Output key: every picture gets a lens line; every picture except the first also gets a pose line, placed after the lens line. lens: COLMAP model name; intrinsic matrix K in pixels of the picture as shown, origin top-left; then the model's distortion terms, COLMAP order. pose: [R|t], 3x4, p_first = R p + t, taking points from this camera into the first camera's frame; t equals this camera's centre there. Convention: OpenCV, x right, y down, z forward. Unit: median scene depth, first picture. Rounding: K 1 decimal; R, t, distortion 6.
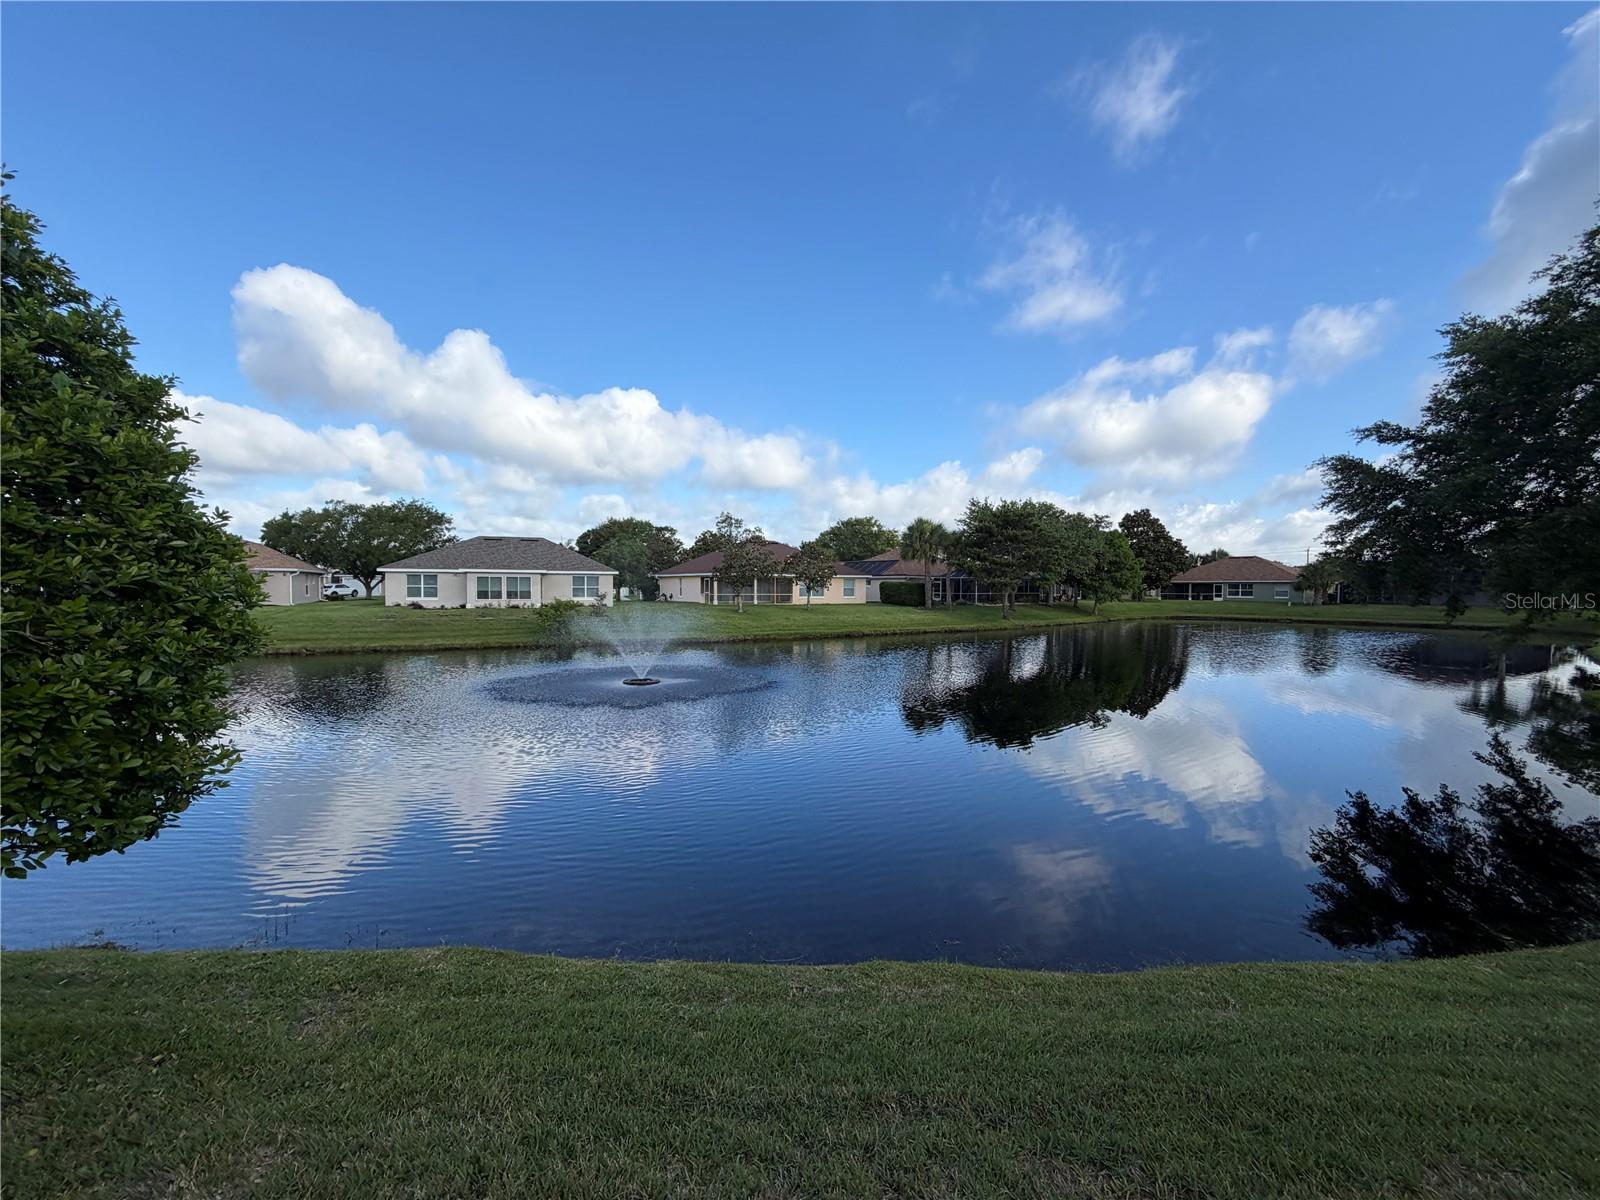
lens RADIAL K [[637.1, 0, 795.2], [0, 637.1, 596.5], [0, 0, 1]] dist [0.000879, 0.000141]
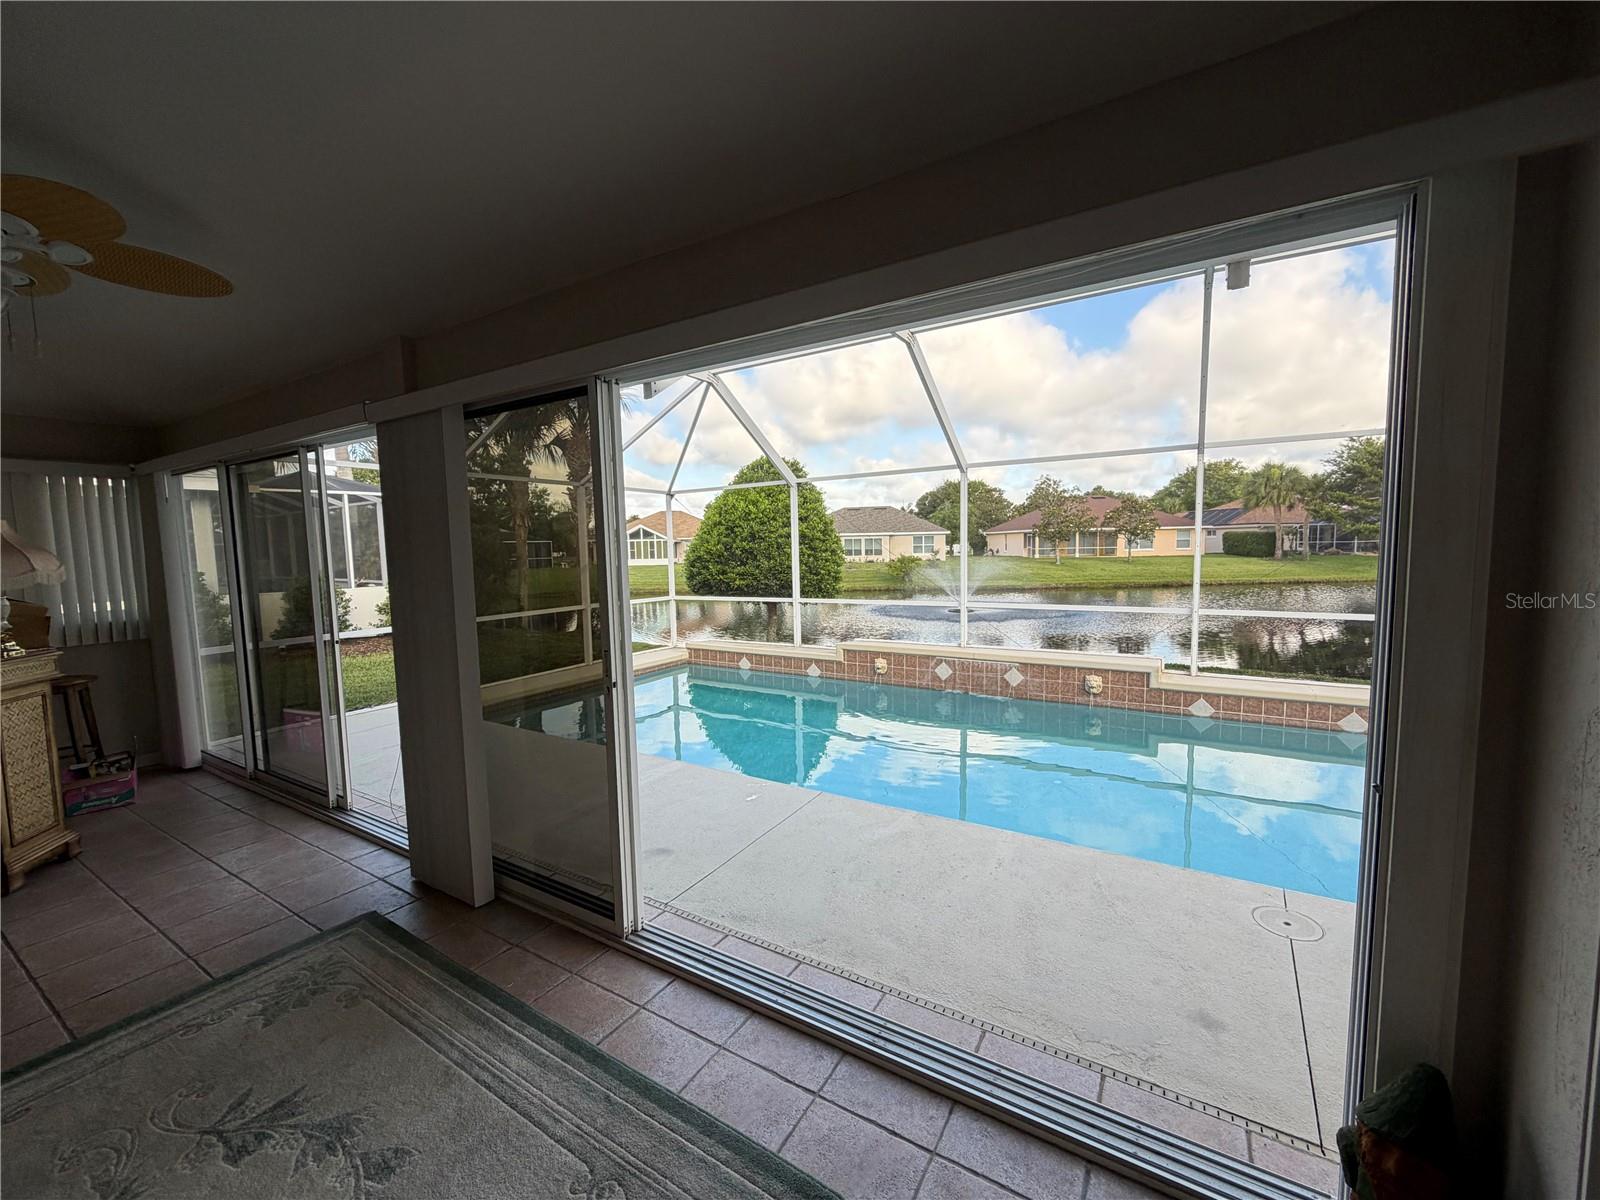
lens RADIAL K [[637.1, 0, 795.3], [0, 637.1, 600.2], [0, 0, 1]] dist [0.000879, 0.000141]
pose [[0.869157, 0.019131, -0.494166, 0.054856], [0.017502, 0.997436, 0.069397, 0.001601], [0.494226, -0.068966, 0.866593, -0.163557]]
